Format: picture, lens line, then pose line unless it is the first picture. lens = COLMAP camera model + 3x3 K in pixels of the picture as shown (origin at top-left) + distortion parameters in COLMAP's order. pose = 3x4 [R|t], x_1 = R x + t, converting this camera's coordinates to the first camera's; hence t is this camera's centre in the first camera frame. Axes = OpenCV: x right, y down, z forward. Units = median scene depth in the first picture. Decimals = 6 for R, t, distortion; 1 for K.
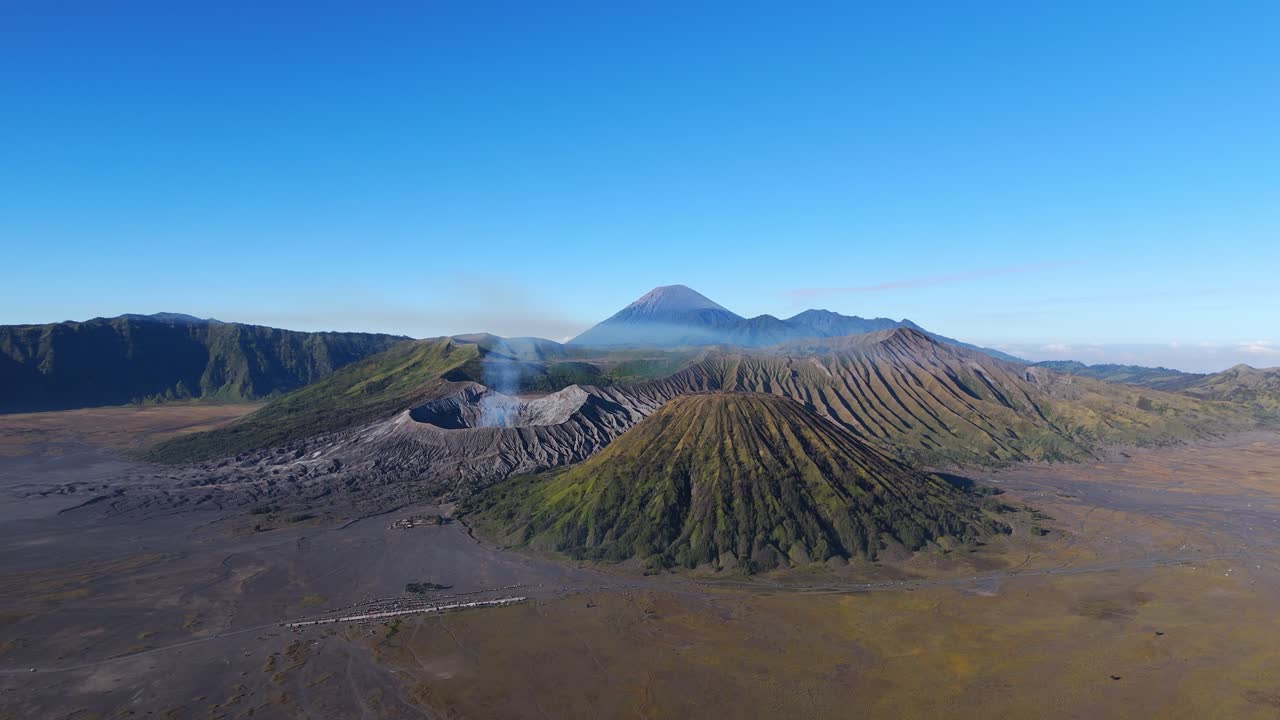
lens RADIAL K [[934.8, 0, 649.6], [0, 934.8, 330.5], [0, 0, 1]] dist [-0.002963, 0.023534]
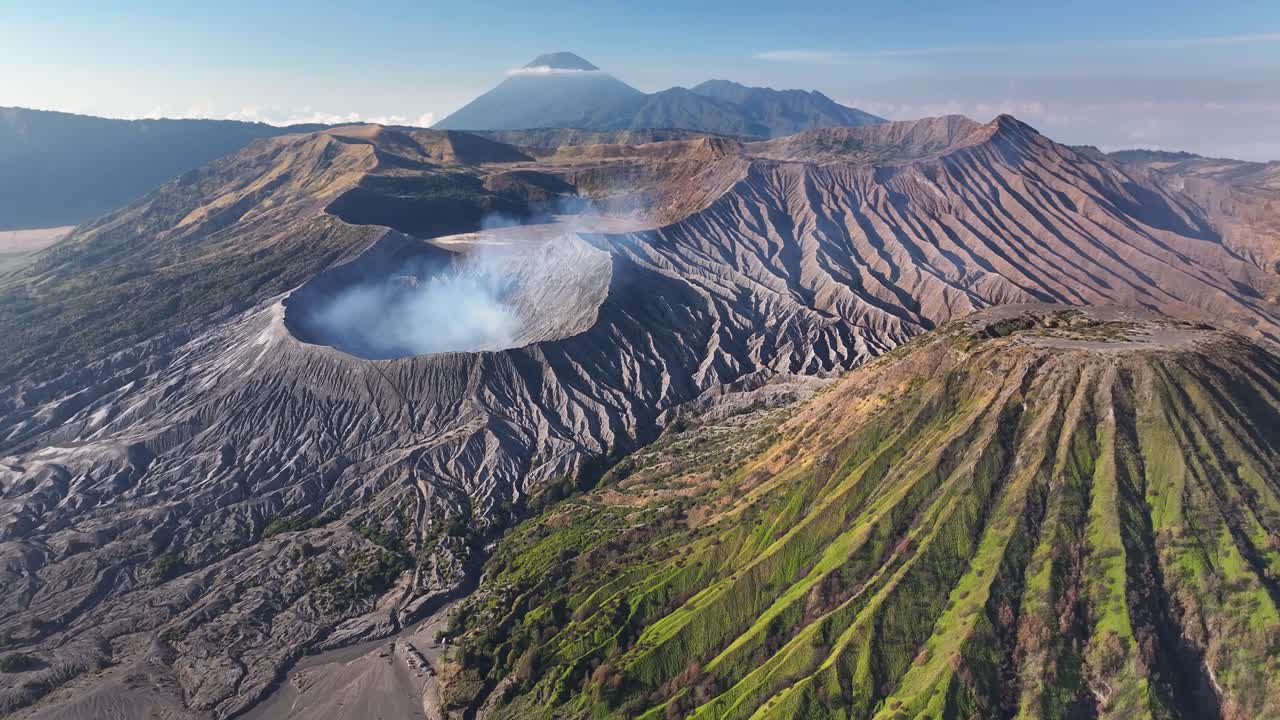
lens RADIAL K [[890.5, 0, 637.1], [0, 890.5, 357.1], [0, 0, 1]] dist [0.011418, -0.000541]
pose [[0.991853, -0.045347, 0.119044, -0.139986], [0.010650, 0.960741, 0.277242, -0.026745], [-0.126943, -0.273715, 0.953397, 0.565609]]
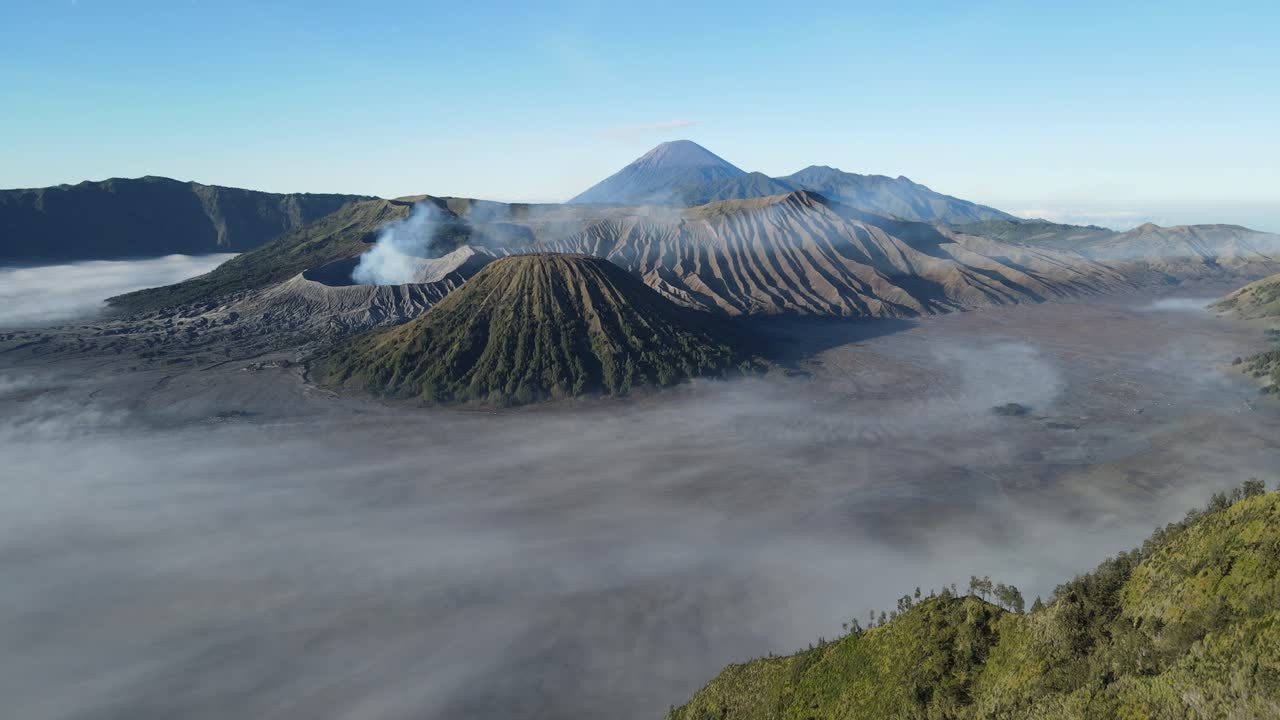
lens RADIAL K [[934.8, 0, 631.7], [0, 934.8, 330.6], [0, 0, 1]] dist [-0.002963, 0.023534]
pose [[0.998779, 0.002472, -0.049339, 0.212009], [0.005111, 0.988217, 0.152977, -0.013024], [0.049135, -0.153042, 0.986997, -0.107162]]
